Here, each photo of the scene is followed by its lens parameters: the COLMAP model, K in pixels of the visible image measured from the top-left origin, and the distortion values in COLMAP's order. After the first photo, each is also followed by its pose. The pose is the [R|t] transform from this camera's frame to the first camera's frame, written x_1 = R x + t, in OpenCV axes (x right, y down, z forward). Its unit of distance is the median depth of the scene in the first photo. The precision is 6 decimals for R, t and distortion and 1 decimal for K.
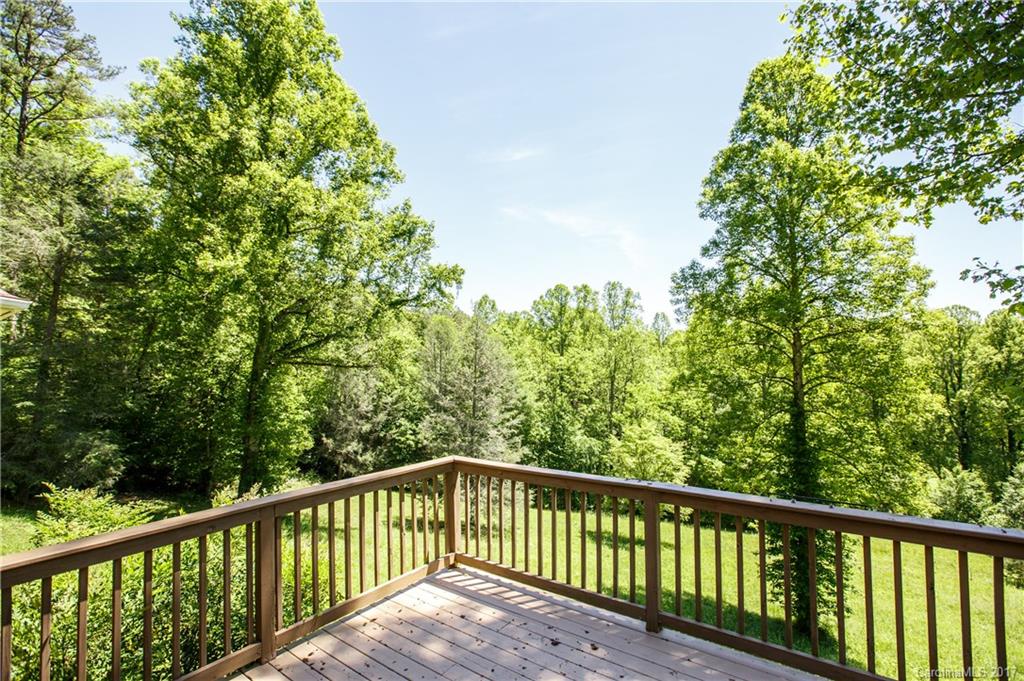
lens RADIAL K [[464.9, 0, 509.9], [0, 464.9, 361.1], [0, 0, 1]] dist [-0.000143, -0.000082]
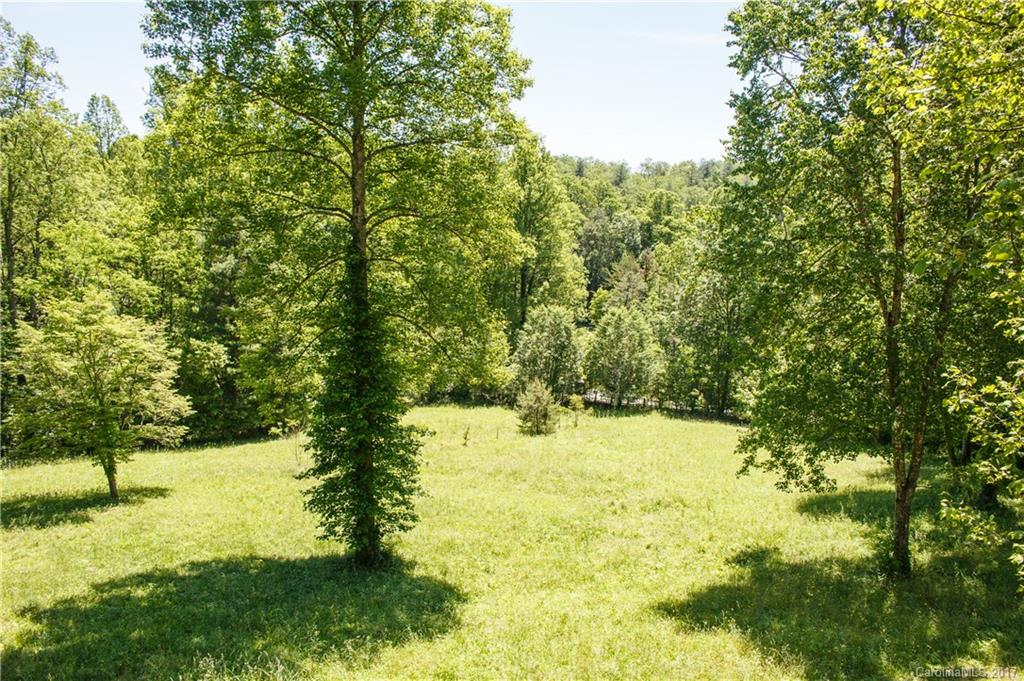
lens RADIAL K [[676.6, 0, 512.0], [0, 676.6, 340.5], [0, 0, 1]] dist [-0.068152, 0.055240]
pose [[0.647797, -0.118898, 0.752478, 0.017238], [-0.043895, 0.980279, 0.192682, 0.015065], [-0.760548, -0.157849, 0.629802, 0.124864]]
